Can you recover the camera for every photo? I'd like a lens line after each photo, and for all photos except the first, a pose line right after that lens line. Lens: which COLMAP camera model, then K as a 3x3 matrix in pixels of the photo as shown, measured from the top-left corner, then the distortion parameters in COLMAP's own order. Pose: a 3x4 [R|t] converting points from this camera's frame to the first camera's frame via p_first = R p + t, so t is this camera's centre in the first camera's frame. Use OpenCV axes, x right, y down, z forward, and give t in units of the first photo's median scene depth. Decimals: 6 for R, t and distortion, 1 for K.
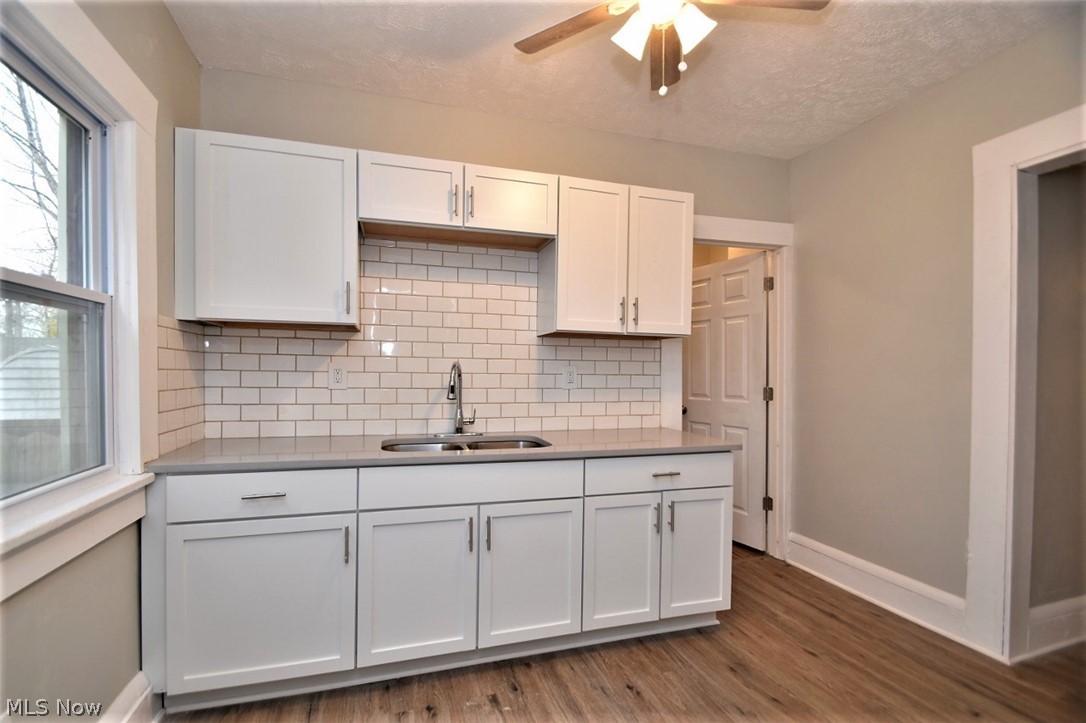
lens RADIAL K [[506.0, 0, 541.4], [0, 506.0, 373.0], [0, 0, 1]] dist [-0.001248, -0.000884]
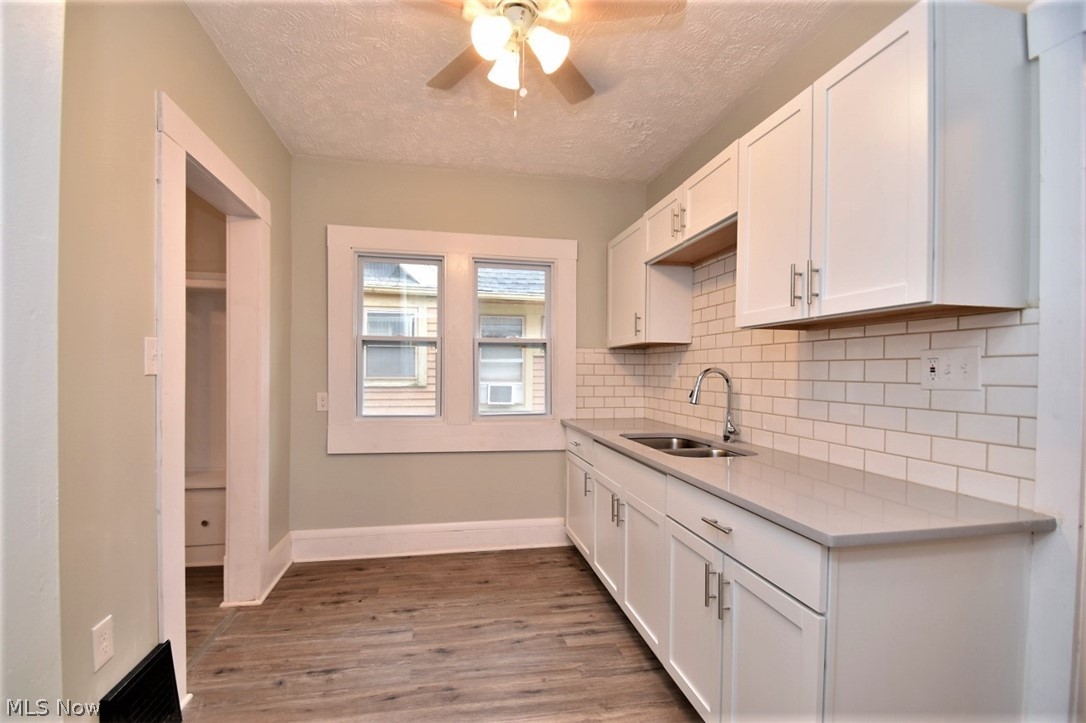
lens RADIAL K [[506.0, 0, 541.4], [0, 506.0, 373.0], [0, 0, 1]] dist [-0.001248, -0.000884]
pose [[-0.108036, -0.012250, -0.994071, 0.801567], [-0.021420, 0.999721, -0.009992, 0.006949], [0.993916, 0.020214, -0.108269, 0.700354]]
